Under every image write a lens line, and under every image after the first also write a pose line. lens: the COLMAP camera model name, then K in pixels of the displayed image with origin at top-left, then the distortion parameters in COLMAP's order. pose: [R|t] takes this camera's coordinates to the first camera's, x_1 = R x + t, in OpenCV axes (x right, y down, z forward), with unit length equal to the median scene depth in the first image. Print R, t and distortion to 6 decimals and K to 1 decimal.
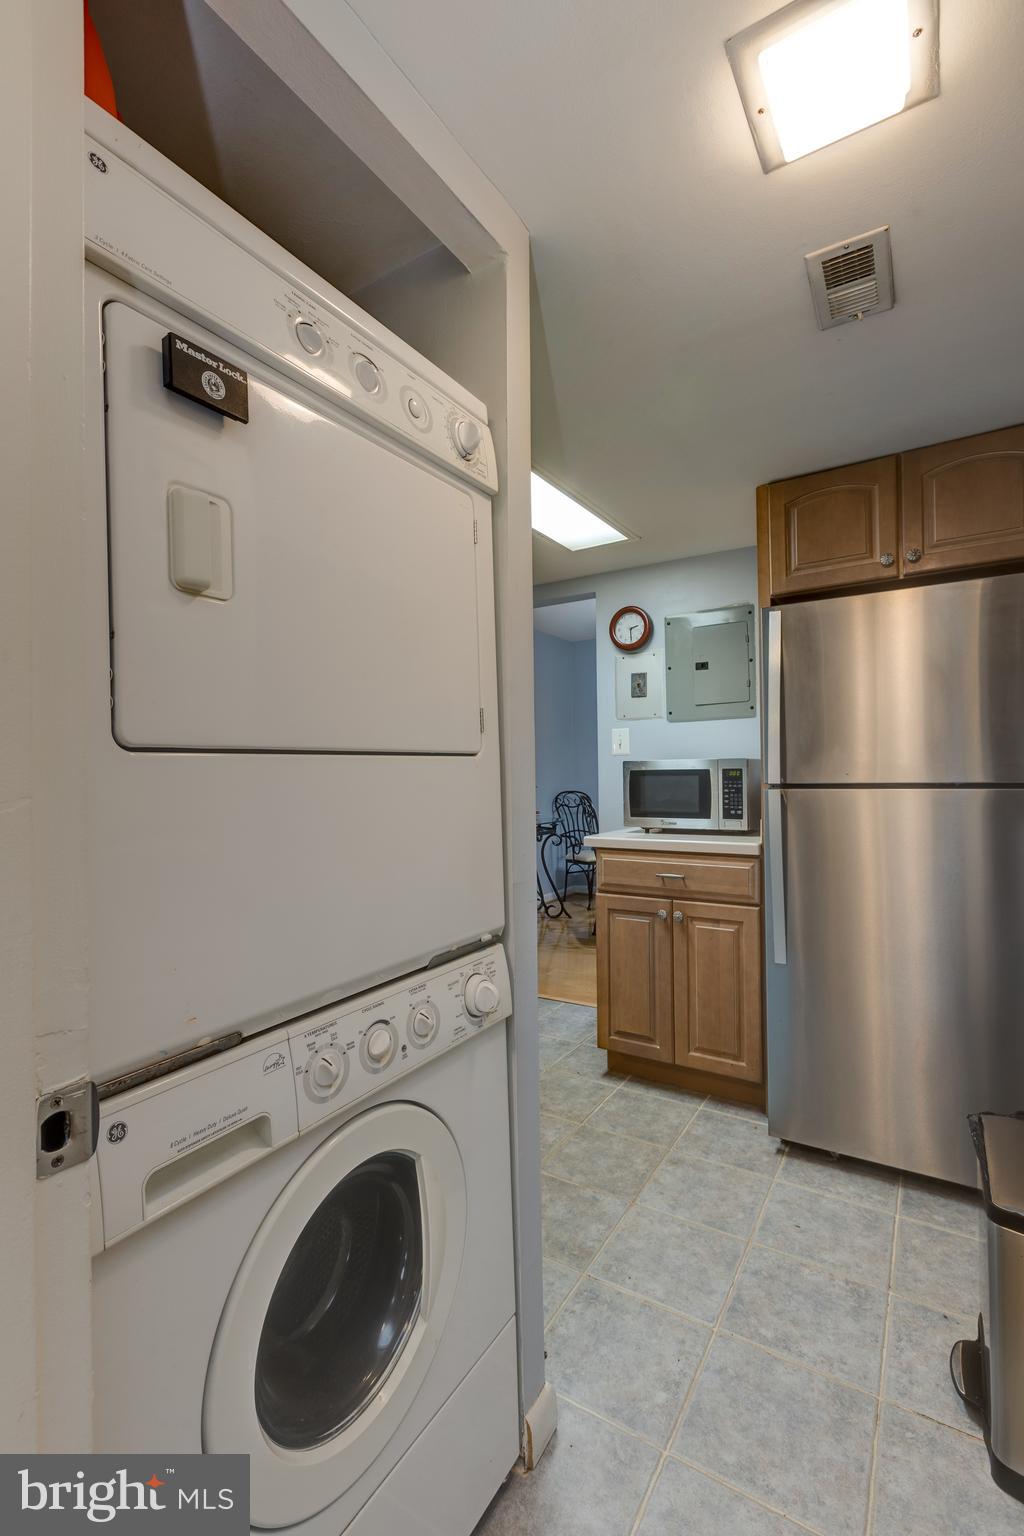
lens RADIAL K [[684.3, 0, 507.4], [0, 684.3, 763.1], [0, 0, 1]] dist [0.002827, 0.000160]
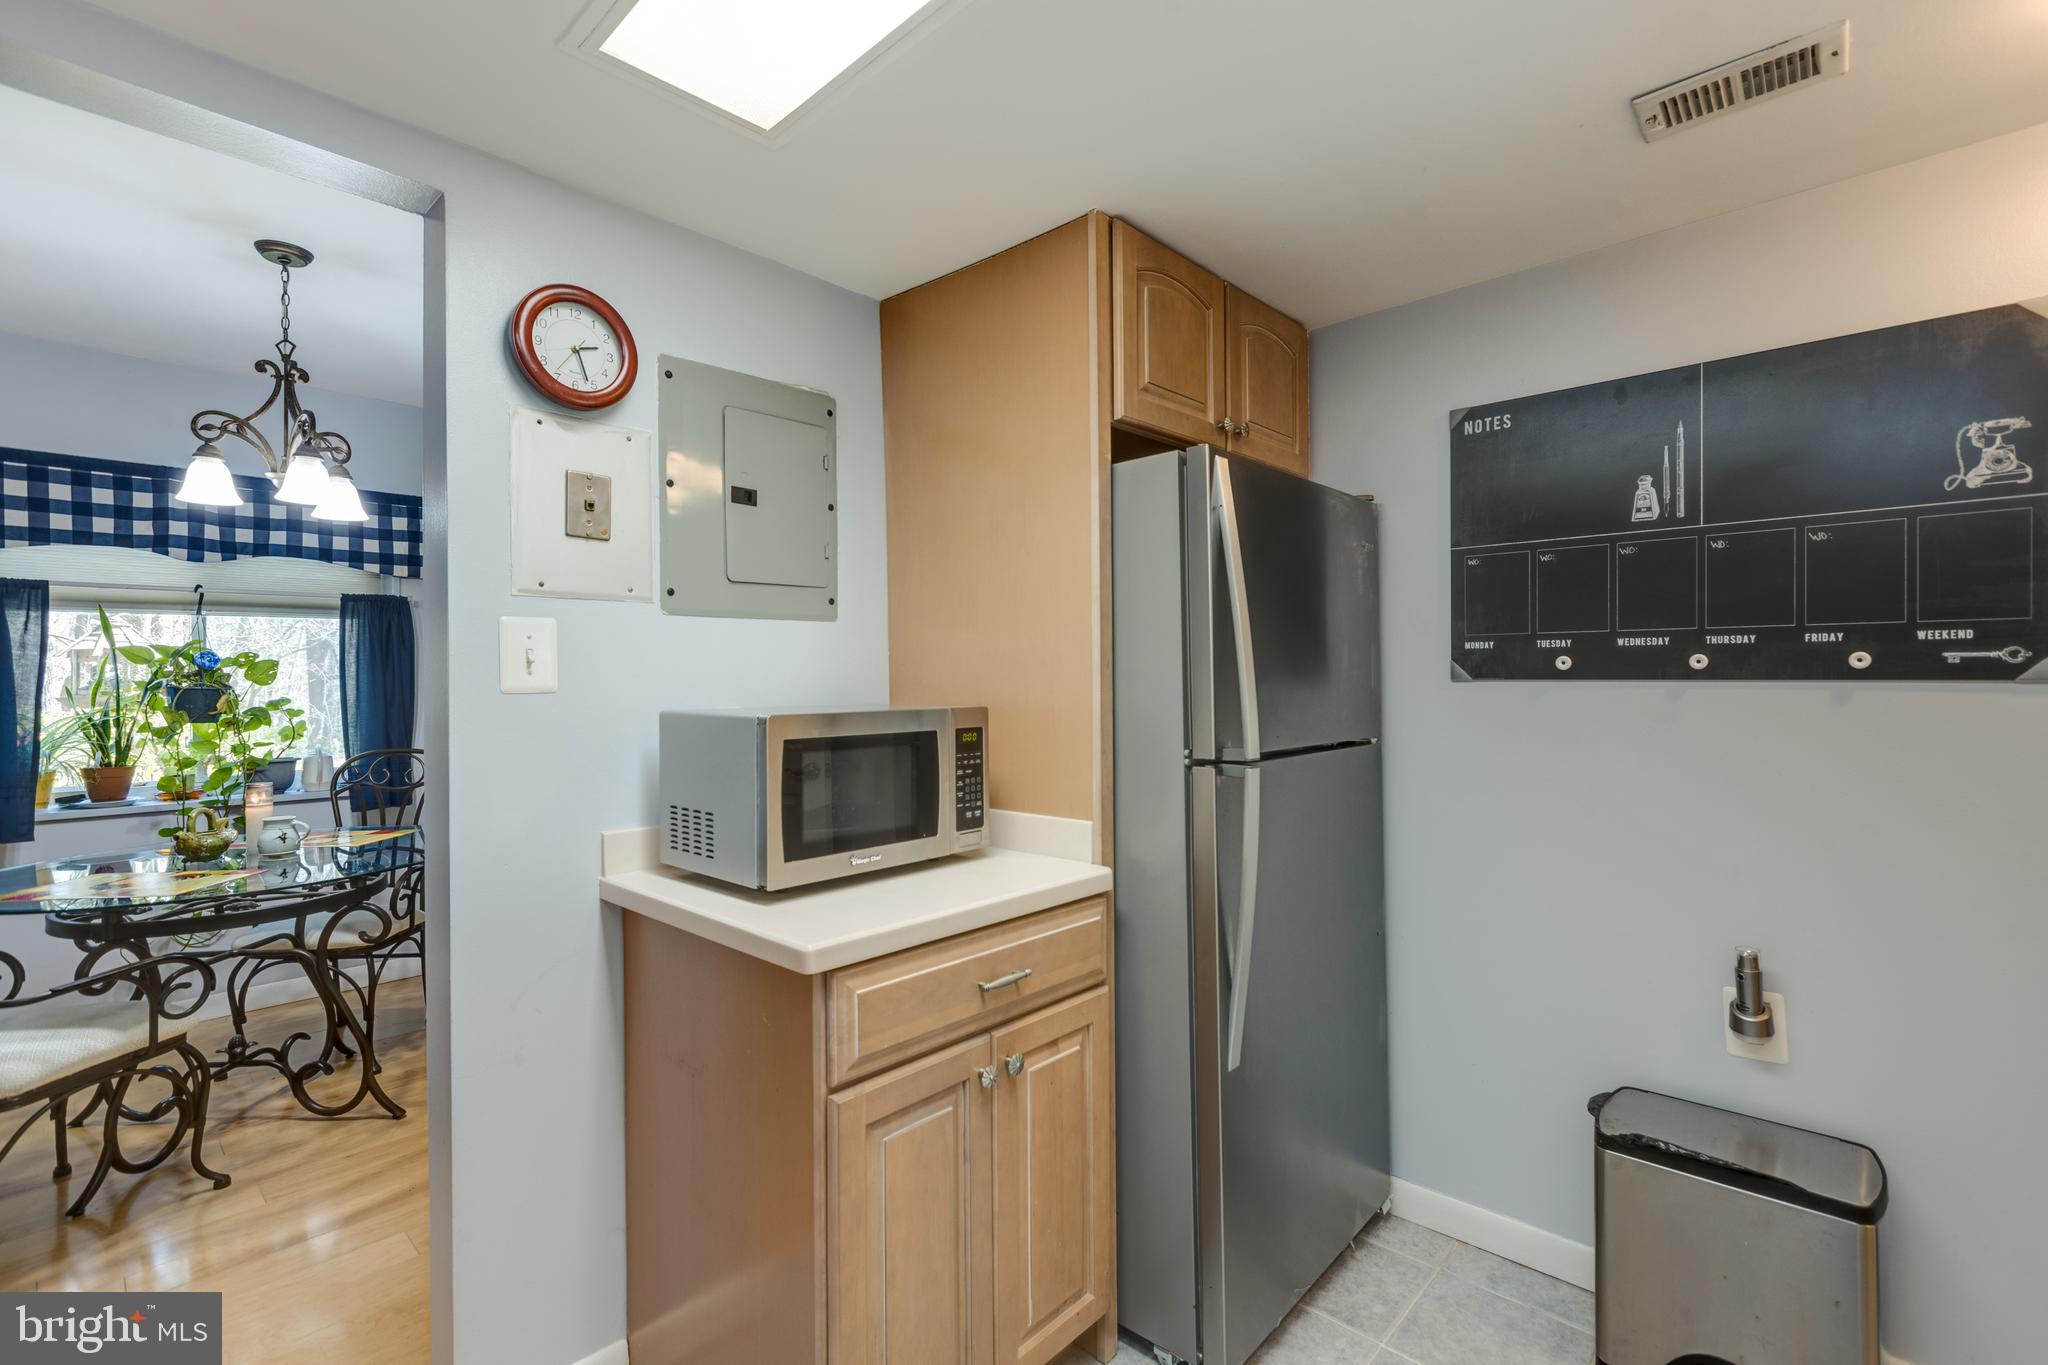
lens RADIAL K [[917.1, 0, 1026.6], [0, 917.1, 679.0], [0, 0, 1]] dist [0.001030, 0.000513]
pose [[0.181570, 0.011205, 0.983314, -0.321486], [-0.011006, 0.999896, -0.009361, -0.021584], [-0.983317, -0.009123, 0.181674, 0.832315]]
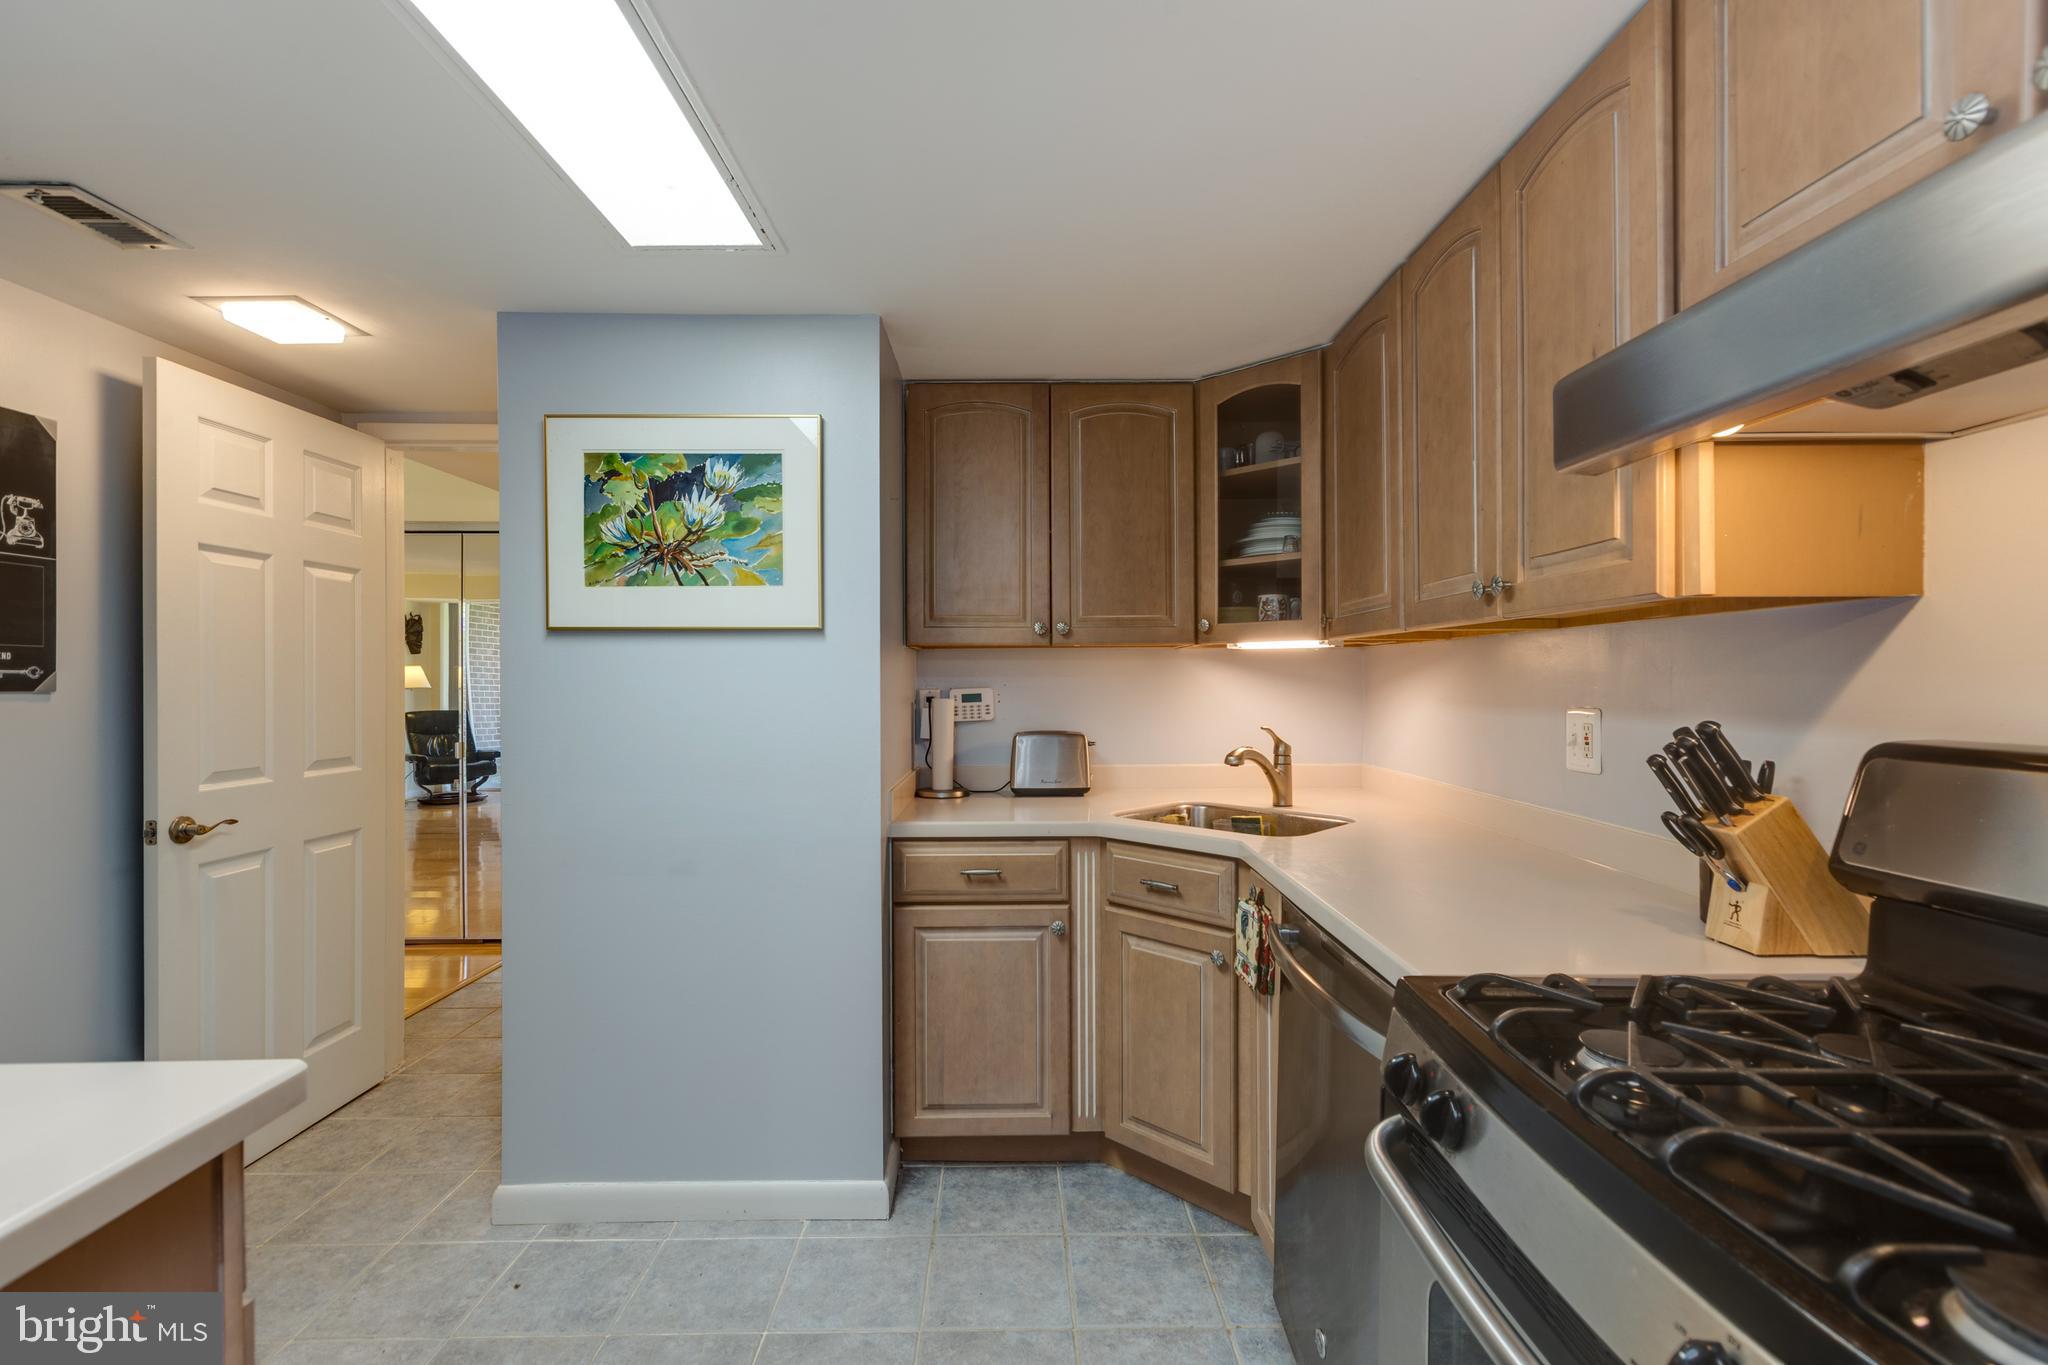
lens RADIAL K [[912.4, 0, 1024.5], [0, 912.4, 676.1], [0, 0, 1]] dist [0.002827, 0.000160]
pose [[-0.836289, 0.017378, -0.548013, 0.077003], [0.025628, 0.999644, -0.007409, -0.018644], [0.547689, -0.020240, -0.836437, 1.444073]]
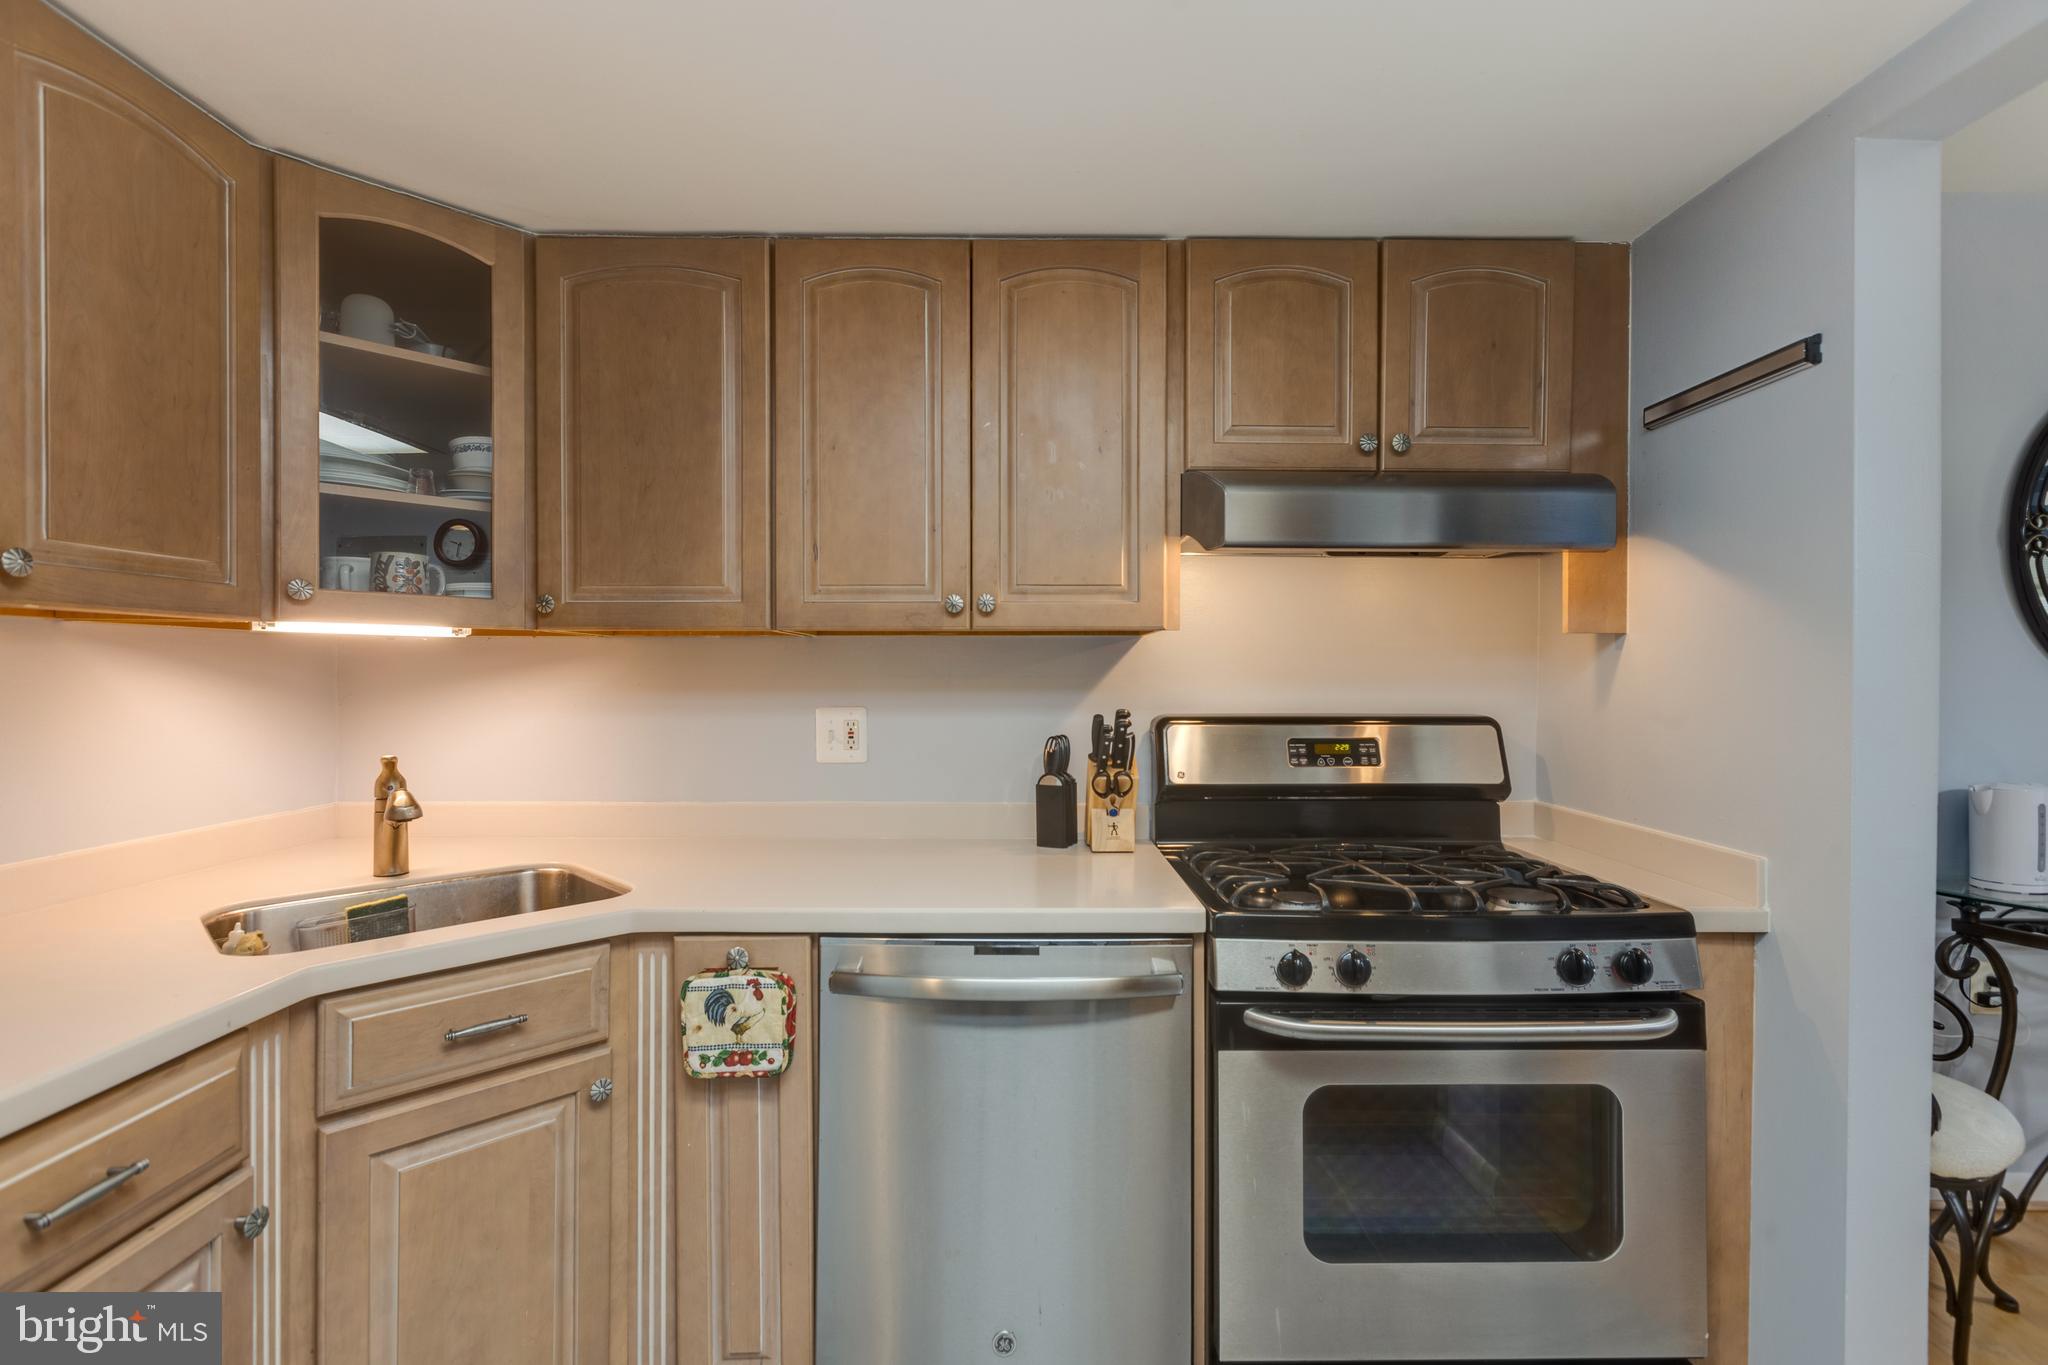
lens RADIAL K [[917.1, 0, 1026.6], [0, 917.1, 679.0], [0, 0, 1]] dist [0.001030, 0.000513]
pose [[0.548199, 0.019458, -0.836122, 0.098295], [0.003572, 0.999666, 0.025605, -0.033365], [0.836340, -0.017023, 0.547946, 0.776782]]
